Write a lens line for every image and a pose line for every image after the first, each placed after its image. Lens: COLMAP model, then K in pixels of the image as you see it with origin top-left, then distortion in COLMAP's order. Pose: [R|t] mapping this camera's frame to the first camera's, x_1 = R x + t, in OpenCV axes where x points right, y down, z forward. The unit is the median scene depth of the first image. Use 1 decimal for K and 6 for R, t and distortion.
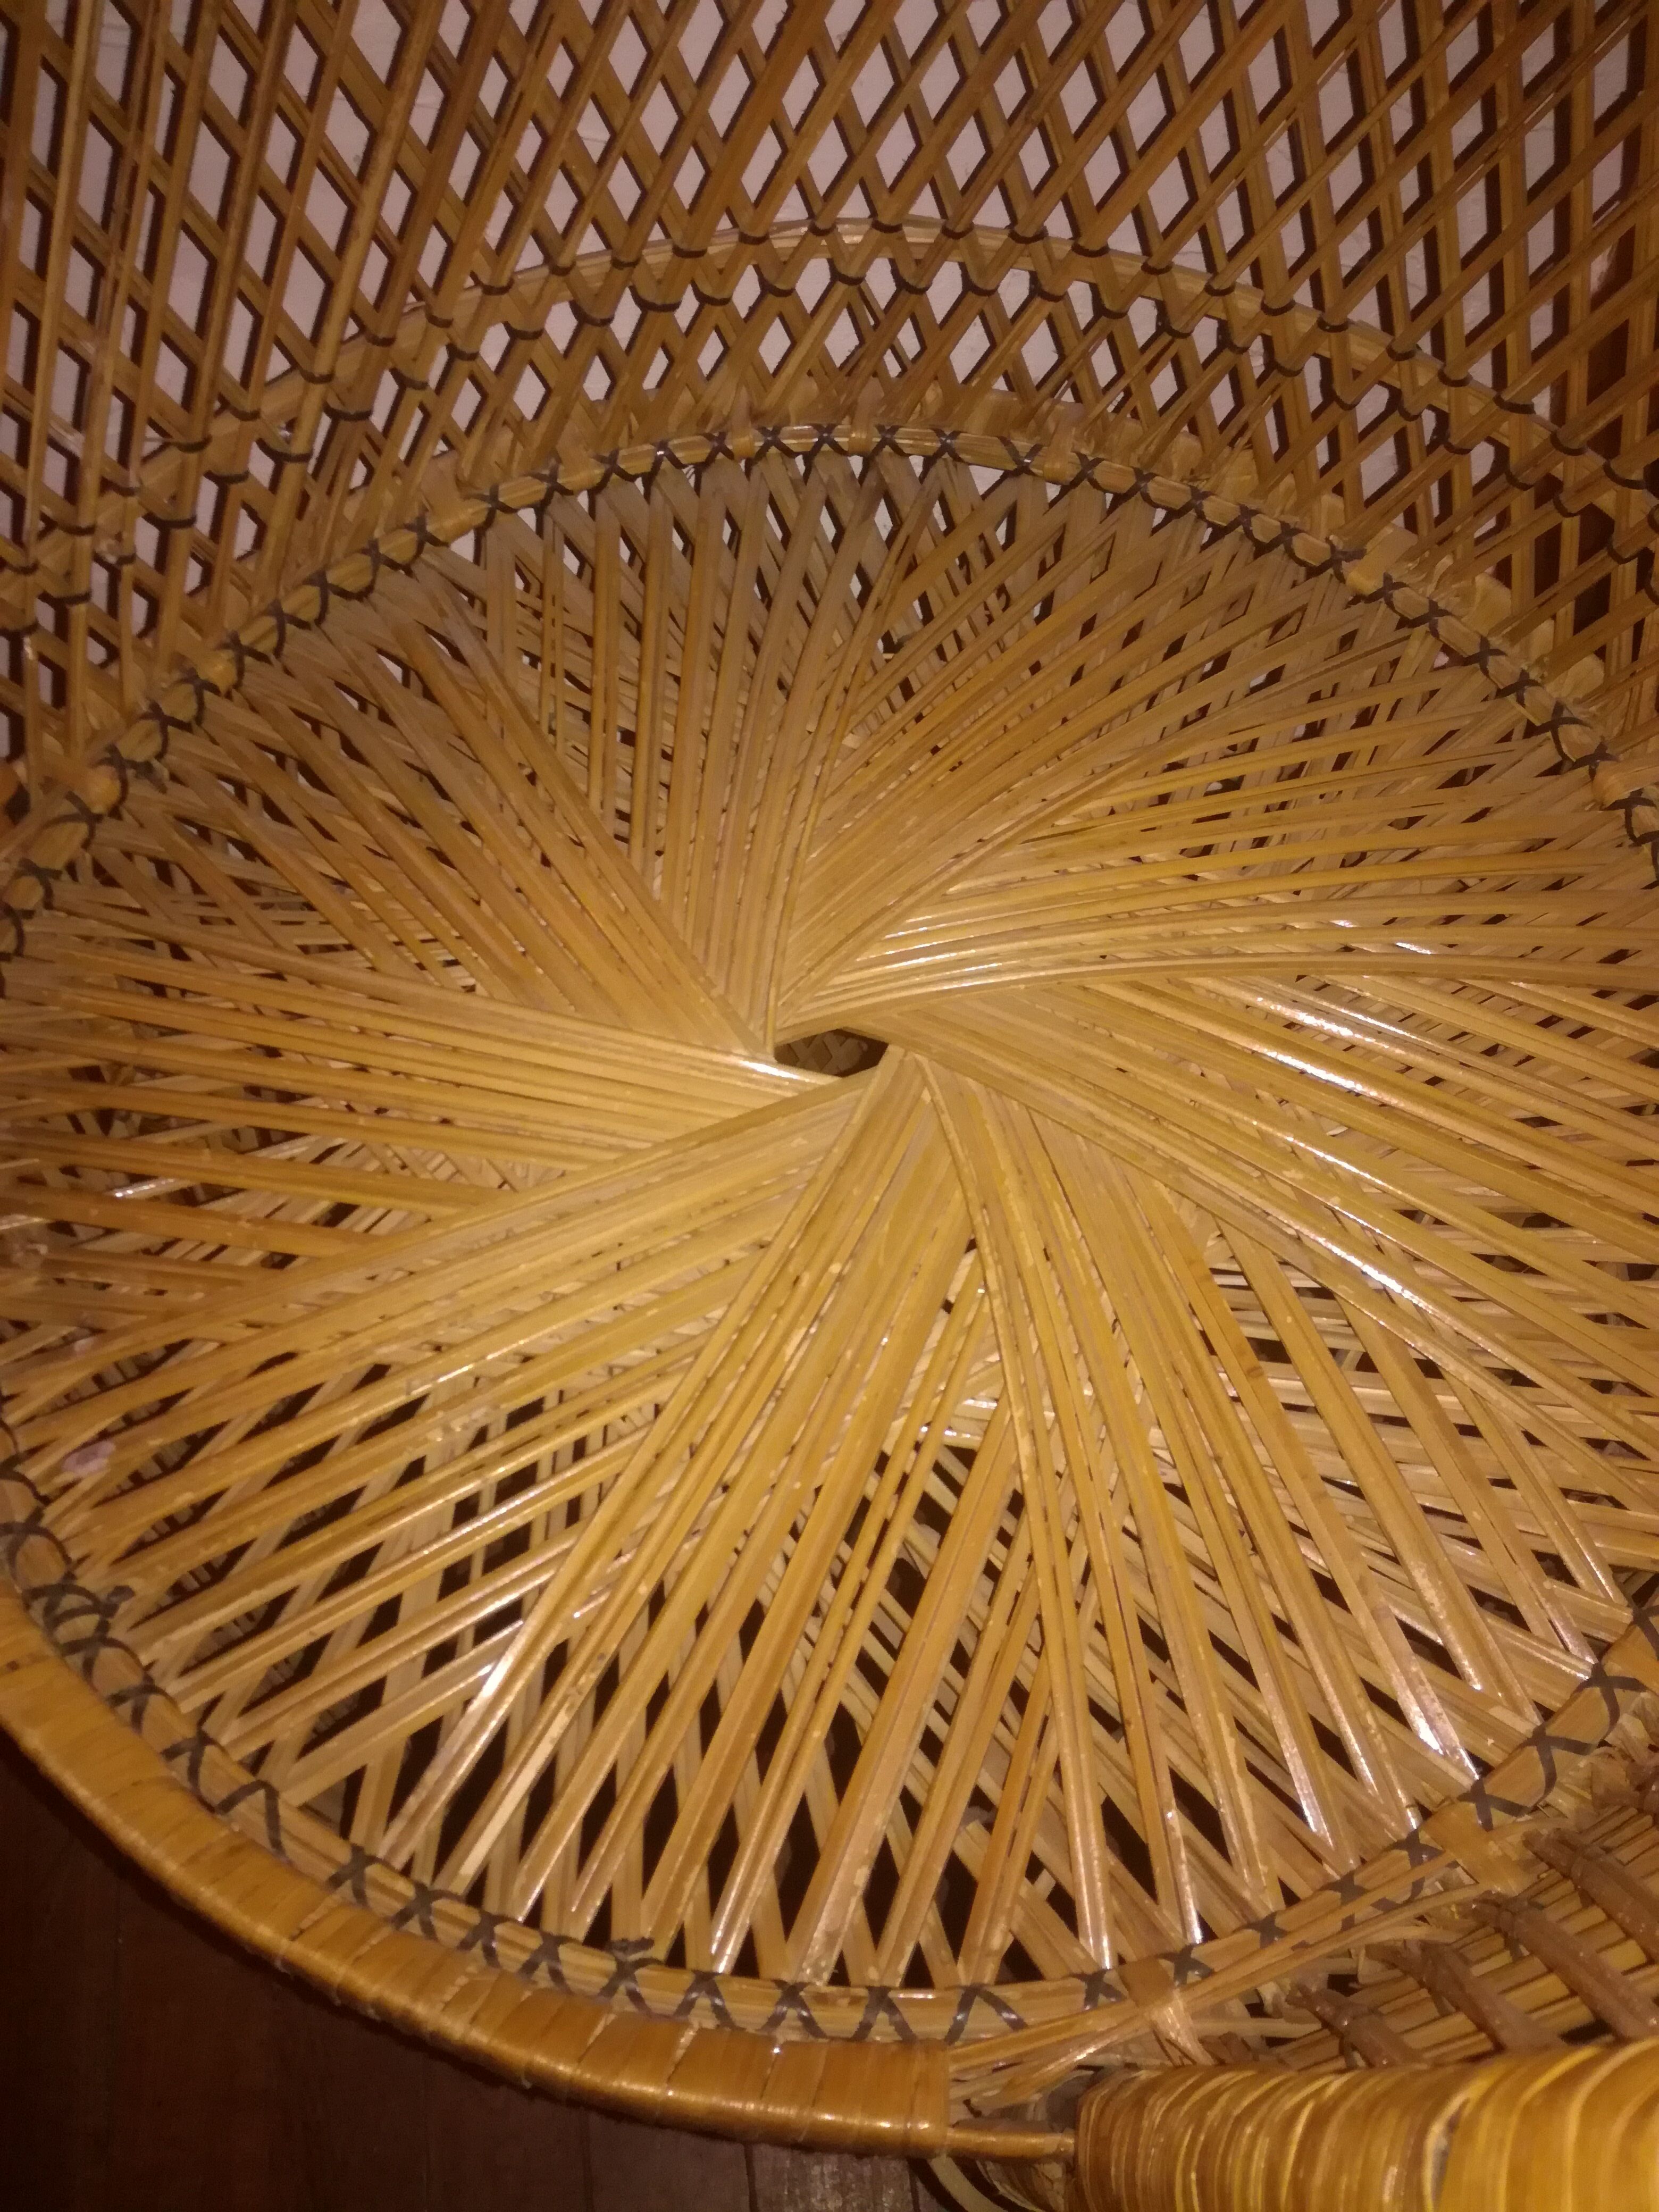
lens RADIAL K [[1806.0, 0, 859.3], [0, 1806.0, 1083.6], [0, 0, 1]] dist [0.126677, -0.275219]
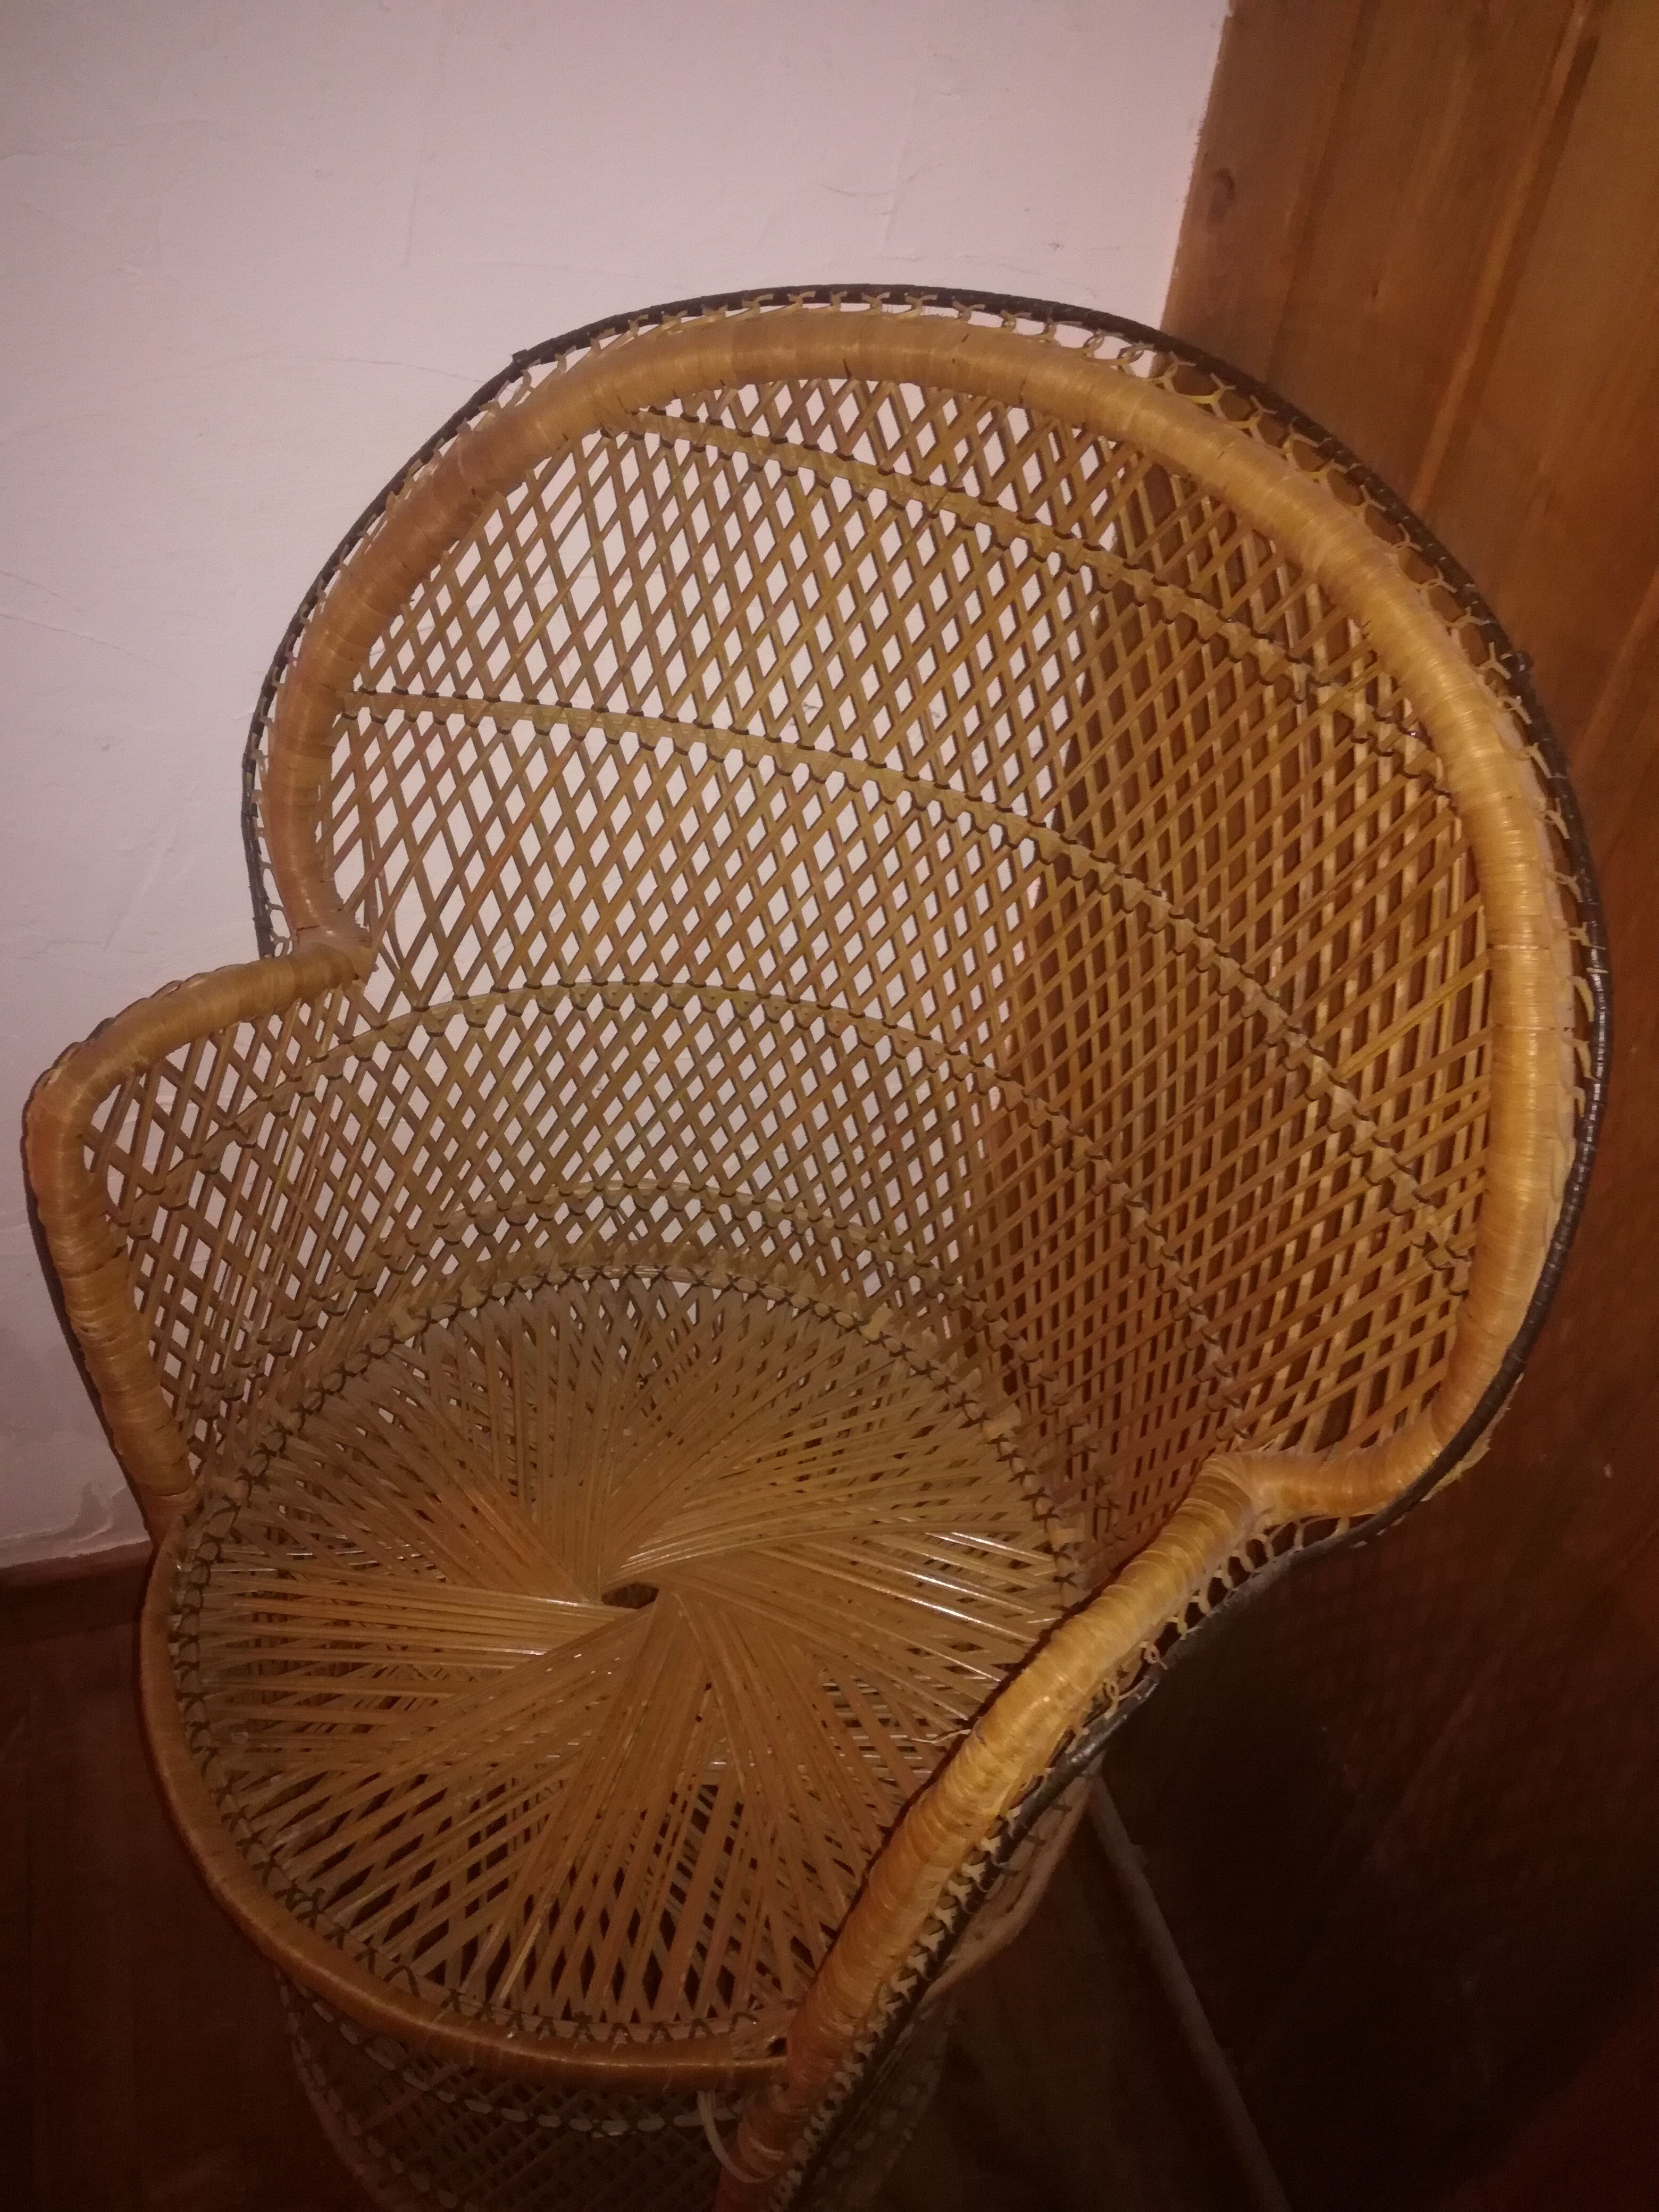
lens RADIAL K [[1806.0, 0, 859.3], [0, 1806.0, 1083.6], [0, 0, 1]] dist [0.126677, -0.275219]
pose [[0.978898, -0.032485, 0.201751, -0.158067], [0.091233, 0.952901, -0.289233, 0.049868], [-0.182853, 0.301536, 0.935757, -1.124654]]
